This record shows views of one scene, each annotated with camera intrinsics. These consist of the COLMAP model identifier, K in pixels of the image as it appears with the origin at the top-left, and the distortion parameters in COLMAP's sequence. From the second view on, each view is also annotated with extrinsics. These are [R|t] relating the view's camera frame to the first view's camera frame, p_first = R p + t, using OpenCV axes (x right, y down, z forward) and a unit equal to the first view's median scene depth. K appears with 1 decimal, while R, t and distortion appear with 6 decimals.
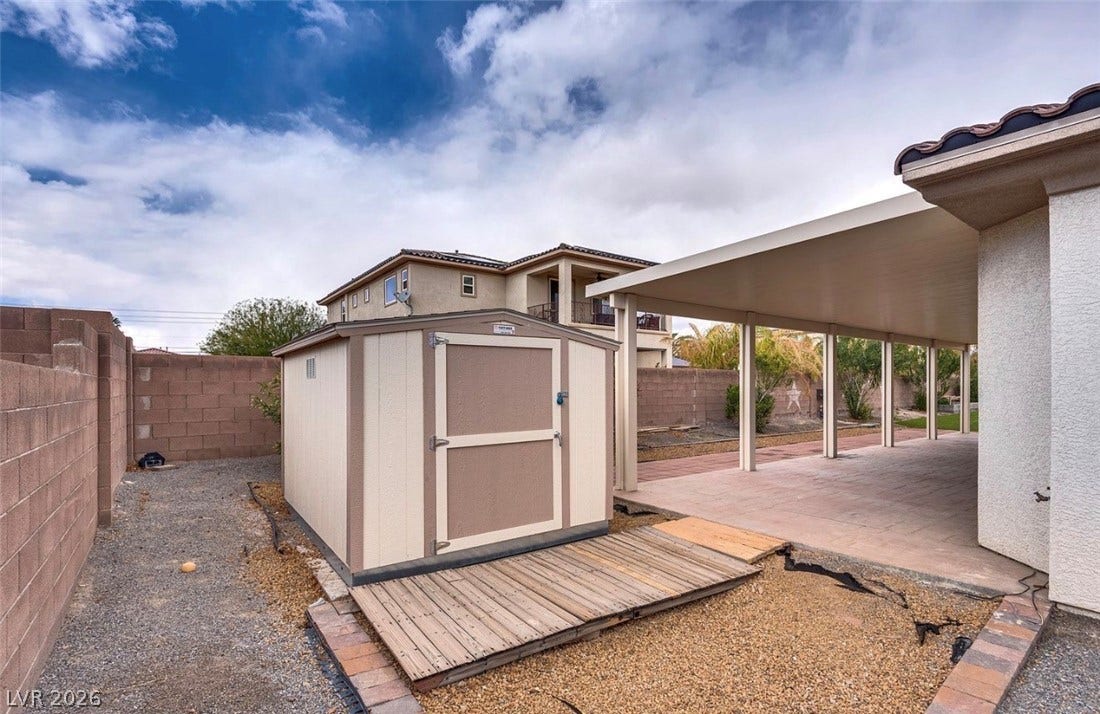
lens RADIAL K [[499.9, 0, 550.2], [0, 499.9, 387.1], [0, 0, 1]] dist [-0.003375, -0.000667]
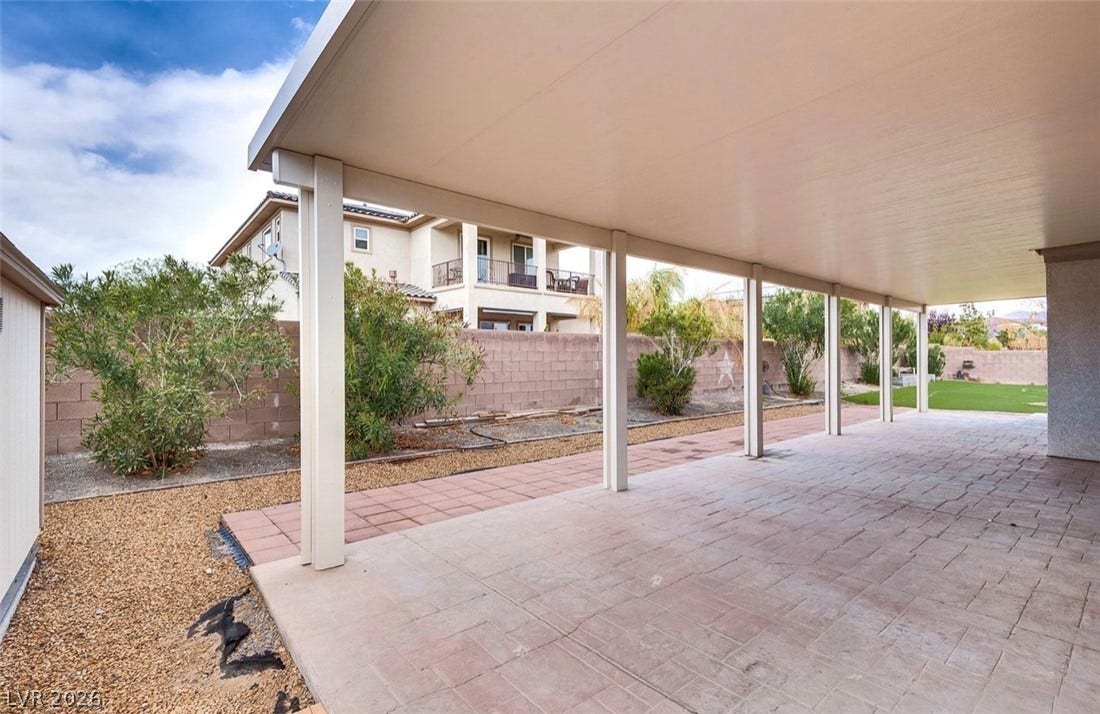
lens RADIAL K [[502.6, 0, 550.0], [0, 502.6, 357.0], [0, 0, 1]] dist [0.013534, -0.000225]
pose [[0.996485, -0.002593, 0.083737, 0.152731], [0.003108, 0.999977, -0.006026, 0.004322], [-0.083719, 0.006265, 0.996470, 0.224929]]
